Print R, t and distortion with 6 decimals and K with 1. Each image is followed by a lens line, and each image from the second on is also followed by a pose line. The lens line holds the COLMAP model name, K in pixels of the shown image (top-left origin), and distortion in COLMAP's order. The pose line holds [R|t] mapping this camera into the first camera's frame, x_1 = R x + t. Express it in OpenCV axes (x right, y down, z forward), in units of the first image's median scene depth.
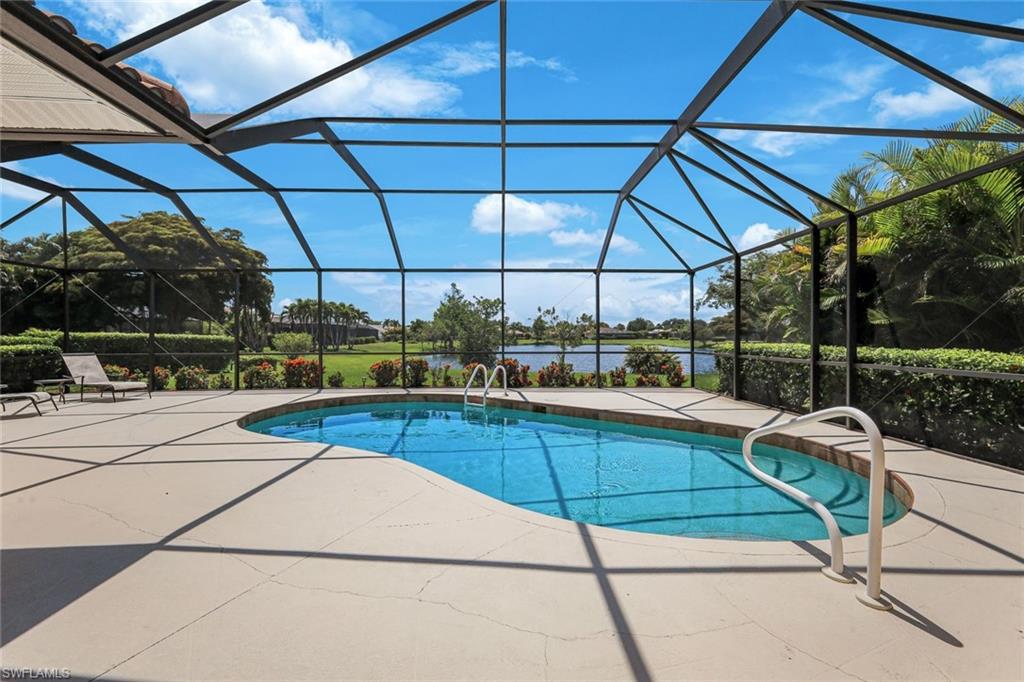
lens RADIAL K [[446.0, 0, 510.1], [0, 446.0, 336.9], [0, 0, 1]] dist [0.001087, 0.000100]
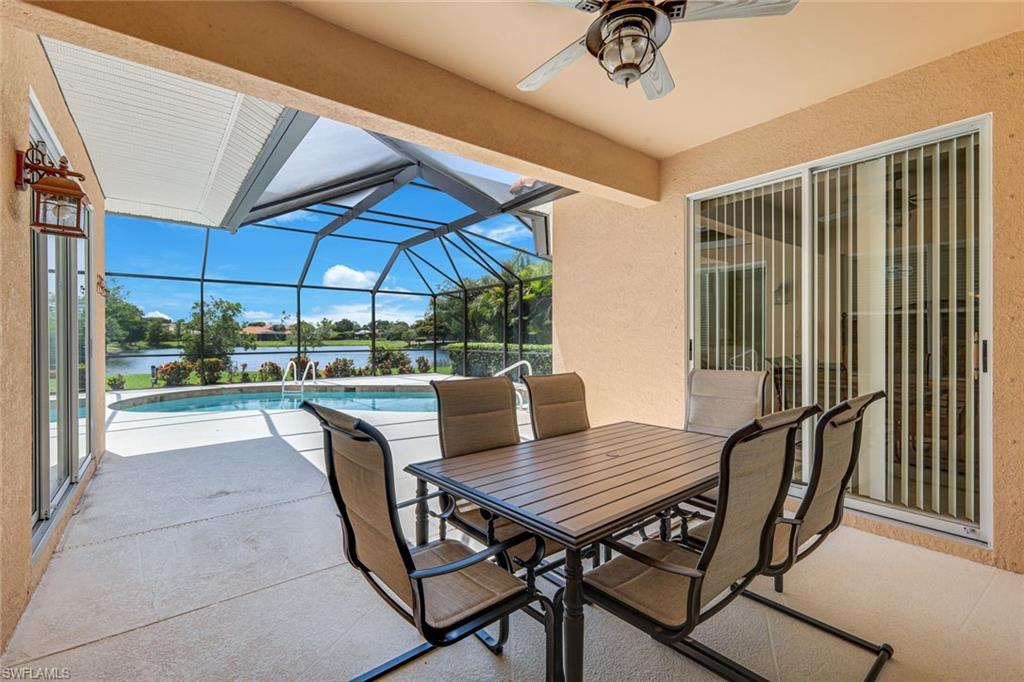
lens RADIAL K [[446.0, 0, 510.1], [0, 446.0, 336.9], [0, 0, 1]] dist [0.001087, 0.000100]
pose [[0.799758, -0.000326, 0.600323, -0.302761], [0.001129, 0.999999, -0.000960, -0.005326], [-0.600322, 0.001445, 0.799757, -0.367672]]
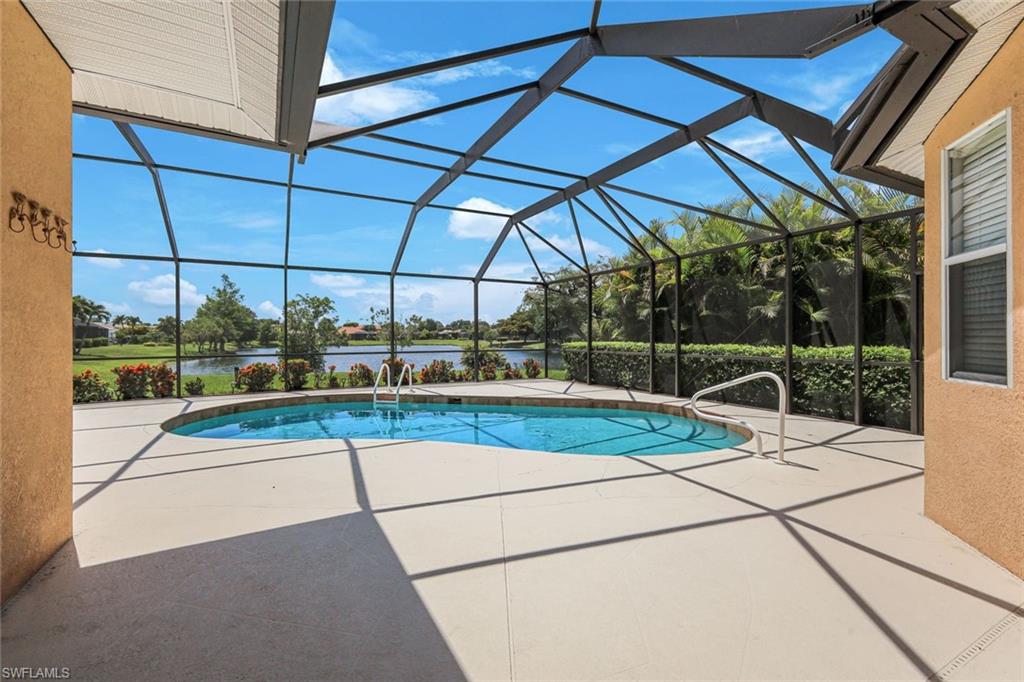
lens RADIAL K [[446.0, 0, 510.1], [0, 446.0, 336.9], [0, 0, 1]] dist [0.001087, 0.000100]
pose [[0.891494, -0.001132, 0.453032, -0.251700], [0.001585, 0.999999, -0.000620, -0.000028], [-0.453030, 0.001271, 0.891494, -0.059763]]
